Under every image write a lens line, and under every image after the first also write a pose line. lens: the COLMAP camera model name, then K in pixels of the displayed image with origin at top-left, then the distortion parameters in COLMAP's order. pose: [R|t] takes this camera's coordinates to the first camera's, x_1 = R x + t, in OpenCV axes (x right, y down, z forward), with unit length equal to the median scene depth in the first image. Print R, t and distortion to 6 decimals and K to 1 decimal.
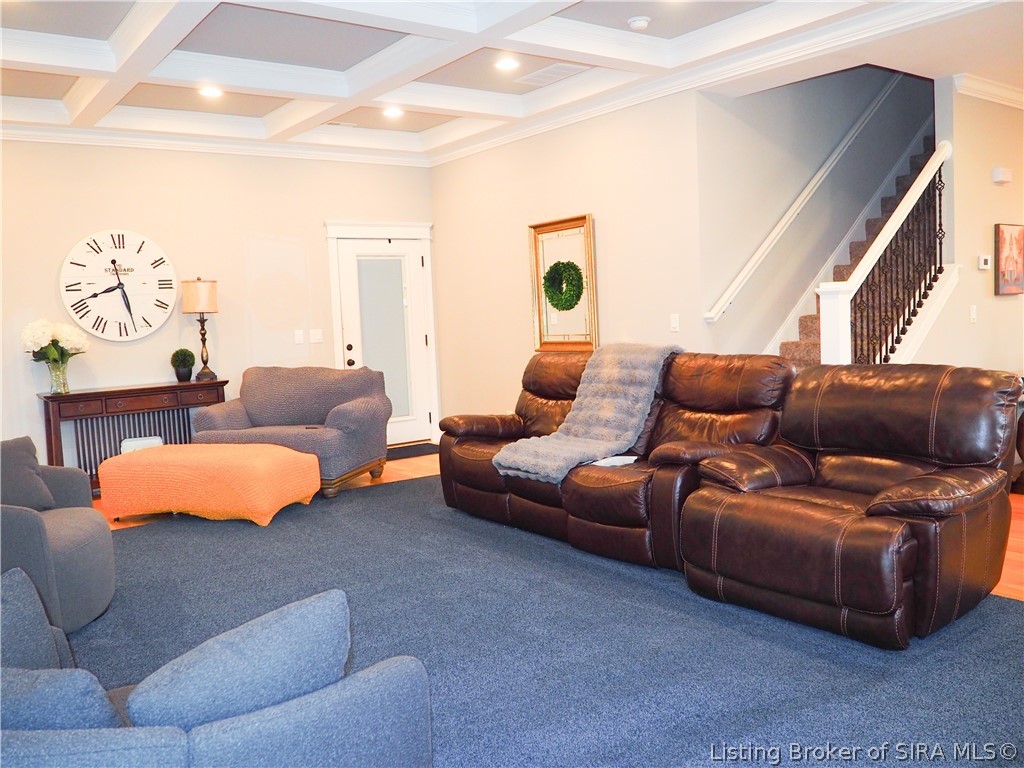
lens RADIAL K [[858.1, 0, 512.0], [0, 858.1, 384.0], [0, 0, 1]] dist [-0.052157, 0.012259]
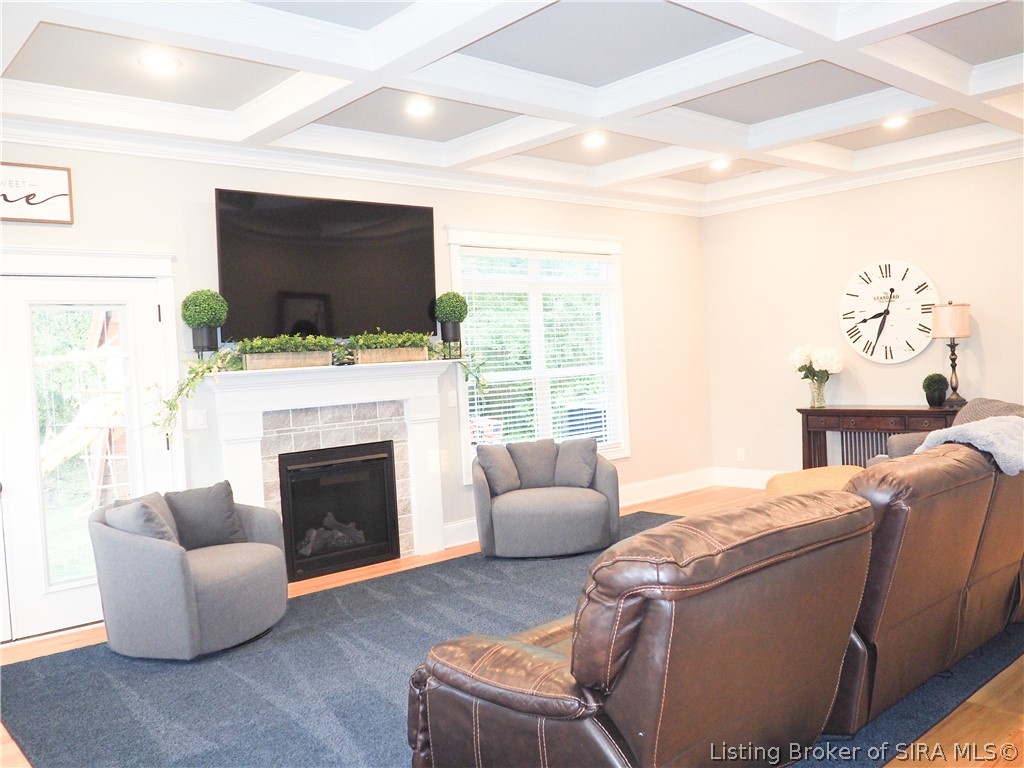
lens RADIAL K [[858.1, 0, 512.0], [0, 858.1, 384.0], [0, 0, 1]] dist [-0.052157, 0.012259]
pose [[0.087264, 0.069280, -0.993773, 0.567920], [-0.036523, 0.997131, 0.066307, -0.078532], [0.995515, 0.030509, 0.089544, 0.430727]]
